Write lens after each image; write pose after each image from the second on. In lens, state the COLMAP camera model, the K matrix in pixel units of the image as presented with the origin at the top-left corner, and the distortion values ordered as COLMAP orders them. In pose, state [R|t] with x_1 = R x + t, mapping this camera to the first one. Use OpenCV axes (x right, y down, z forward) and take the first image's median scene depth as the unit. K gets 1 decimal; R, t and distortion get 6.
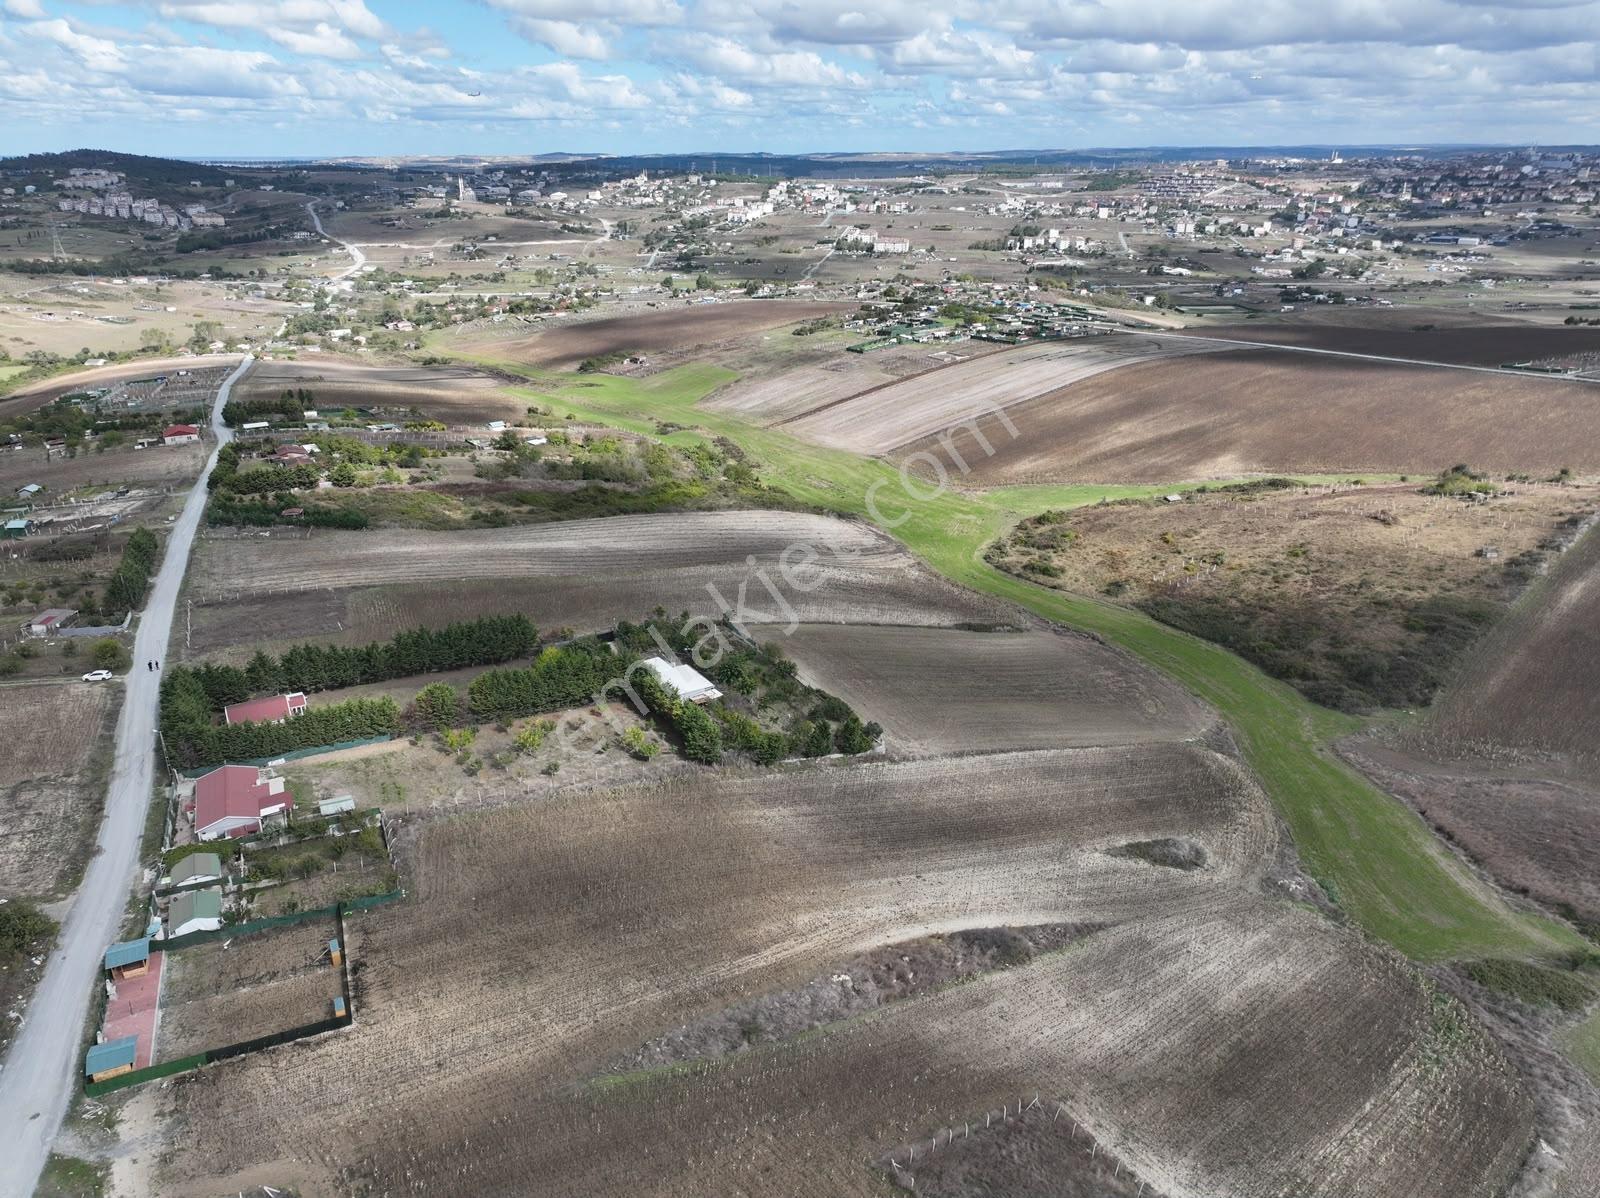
lens RADIAL K [[1125.6, 0, 791.9], [0, 1125.6, 604.9], [0, 0, 1]] dist [-0.004744, 0.022542]
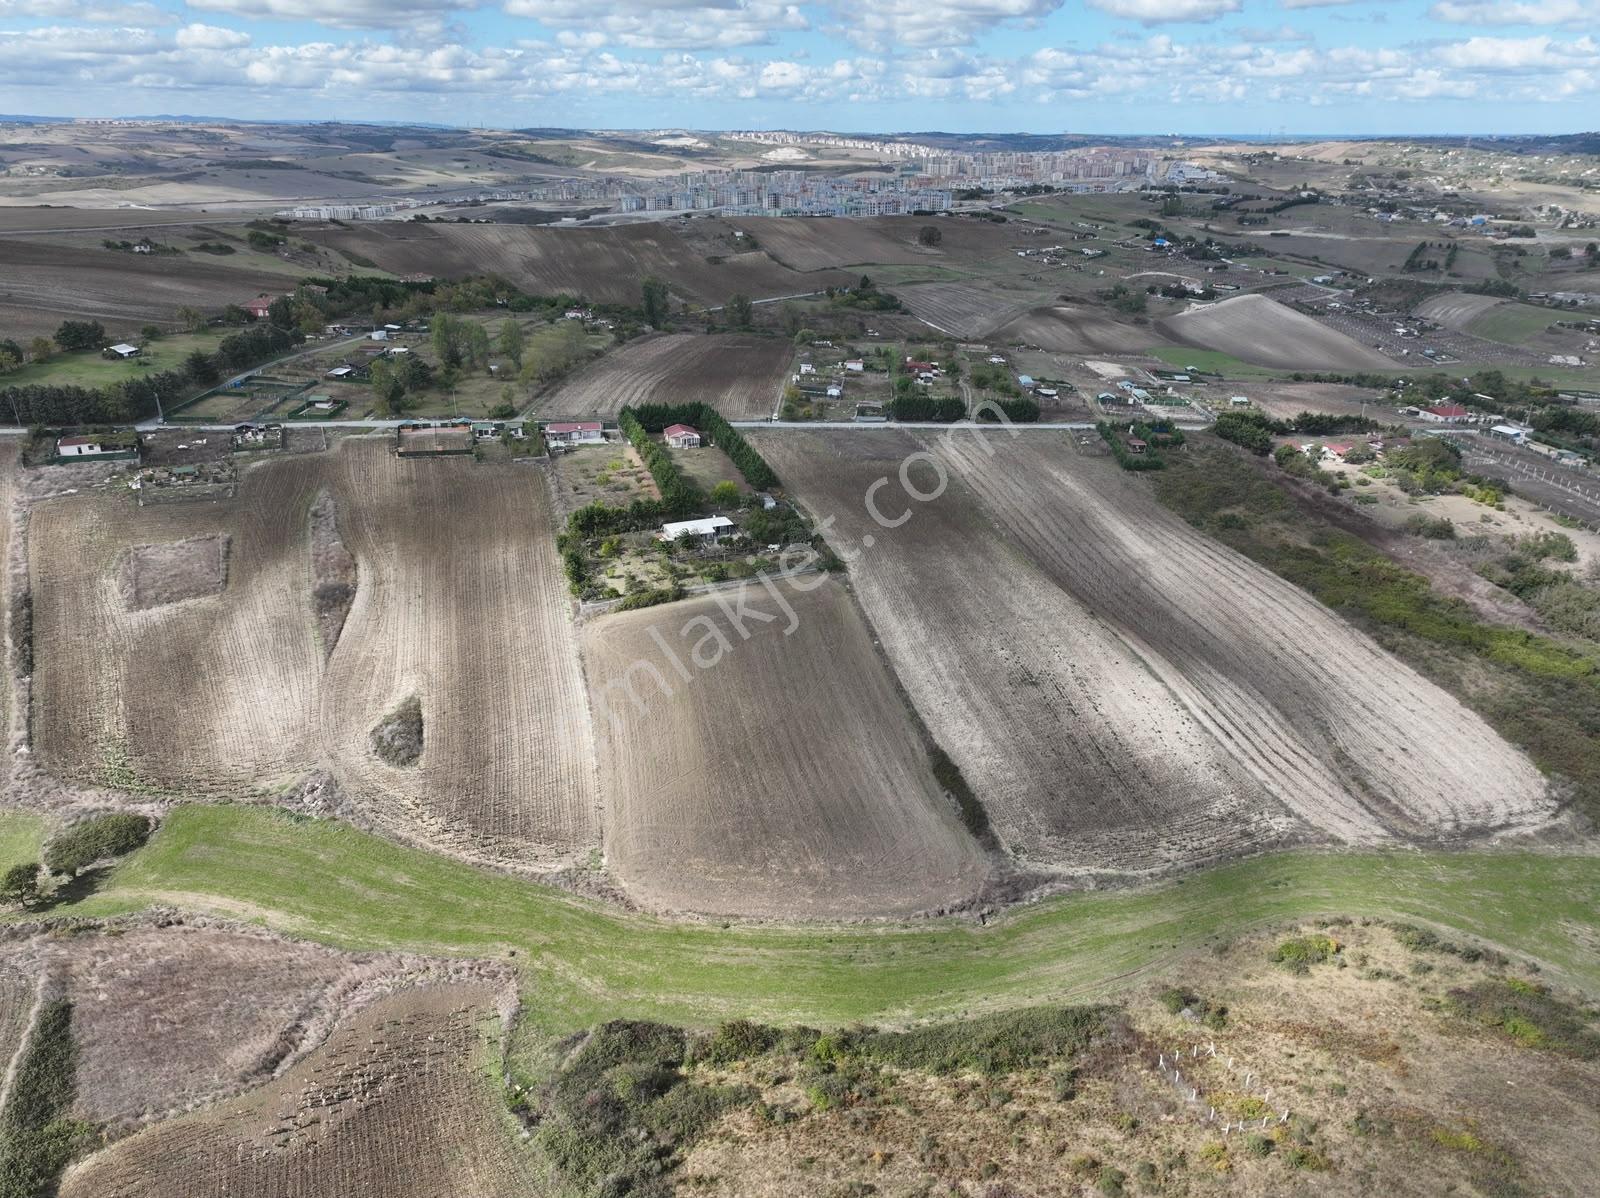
lens RADIAL K [[1125.6, 0, 800.0], [0, 1125.6, 598.7], [0, 0, 1]] dist [-0.004744, 0.022542]
pose [[-0.218835, 0.379980, -0.898736, 0.228243], [-0.368694, 0.820579, 0.436710, -0.102668], [0.903425, 0.426926, -0.039475, 0.251309]]
